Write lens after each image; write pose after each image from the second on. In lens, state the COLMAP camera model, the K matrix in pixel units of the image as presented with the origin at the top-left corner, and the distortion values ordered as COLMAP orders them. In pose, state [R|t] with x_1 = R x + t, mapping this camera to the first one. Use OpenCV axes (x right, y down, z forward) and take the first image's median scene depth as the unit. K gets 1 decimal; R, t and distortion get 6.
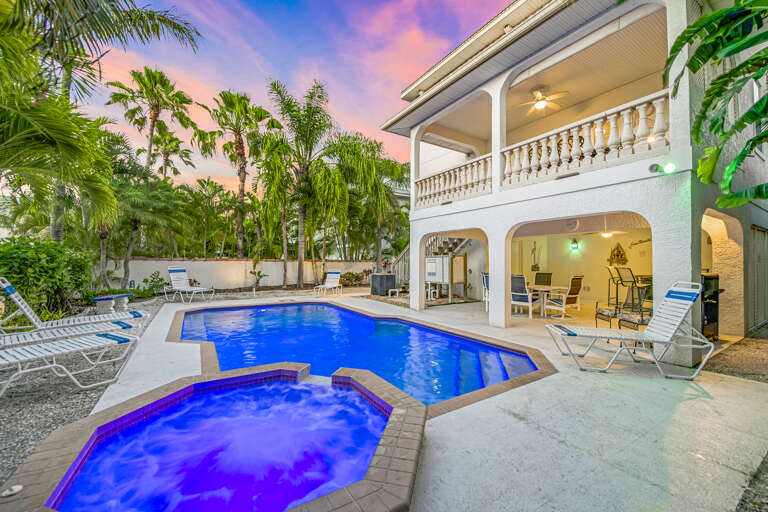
lens RADIAL K [[312.7, 0, 388.7], [0, 312.7, 248.4], [0, 0, 1]] dist [-0.000683, -0.000046]
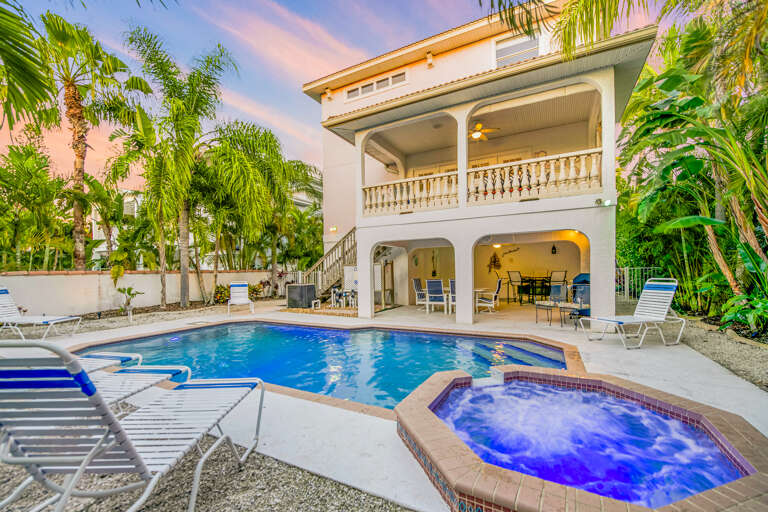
lens RADIAL K [[322.8, 0, 384.1], [0, 322.8, 272.3], [0, 0, 1]] dist [-0.001200, -0.000021]
pose [[0.869278, -0.023128, 0.493782, -0.316499], [-0.000181, 0.998890, 0.047105, 0.002016], [-0.494324, -0.041036, 0.868309, 0.066649]]
